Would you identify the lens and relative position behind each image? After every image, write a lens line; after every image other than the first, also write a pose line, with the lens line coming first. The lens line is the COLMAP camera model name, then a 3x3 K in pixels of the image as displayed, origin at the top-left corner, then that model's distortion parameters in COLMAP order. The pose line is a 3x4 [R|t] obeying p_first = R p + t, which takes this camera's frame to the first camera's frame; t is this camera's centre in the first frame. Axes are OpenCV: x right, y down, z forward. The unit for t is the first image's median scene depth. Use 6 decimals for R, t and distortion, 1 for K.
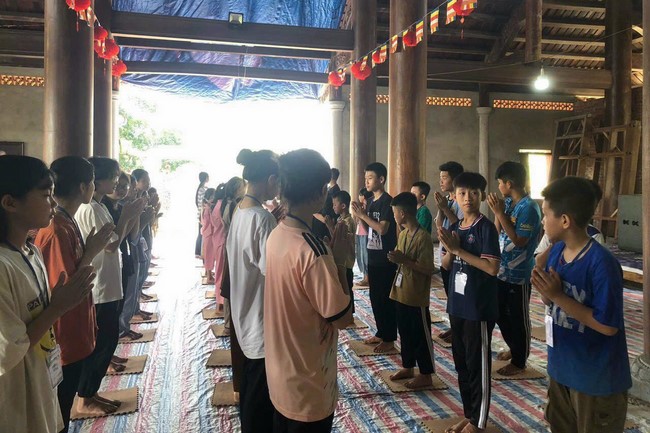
lens RADIAL K [[493.7, 0, 322.1], [0, 493.7, 193.5], [0, 0, 1]] dist [0.086298, -0.177161]
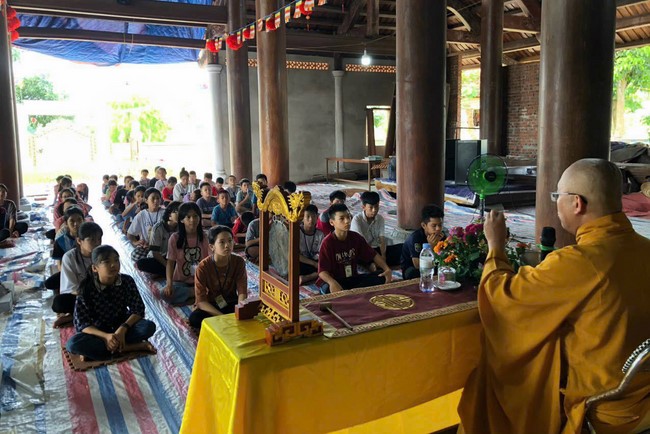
lens RADIAL K [[493.7, 0, 322.1], [0, 493.7, 194.0], [0, 0, 1]] dist [0.086298, -0.177161]
pose [[0.970325, -0.049589, 0.236663, -0.017784], [0.026934, 0.994820, 0.098018, 0.007720], [-0.240298, -0.088735, 0.966635, -0.227294]]
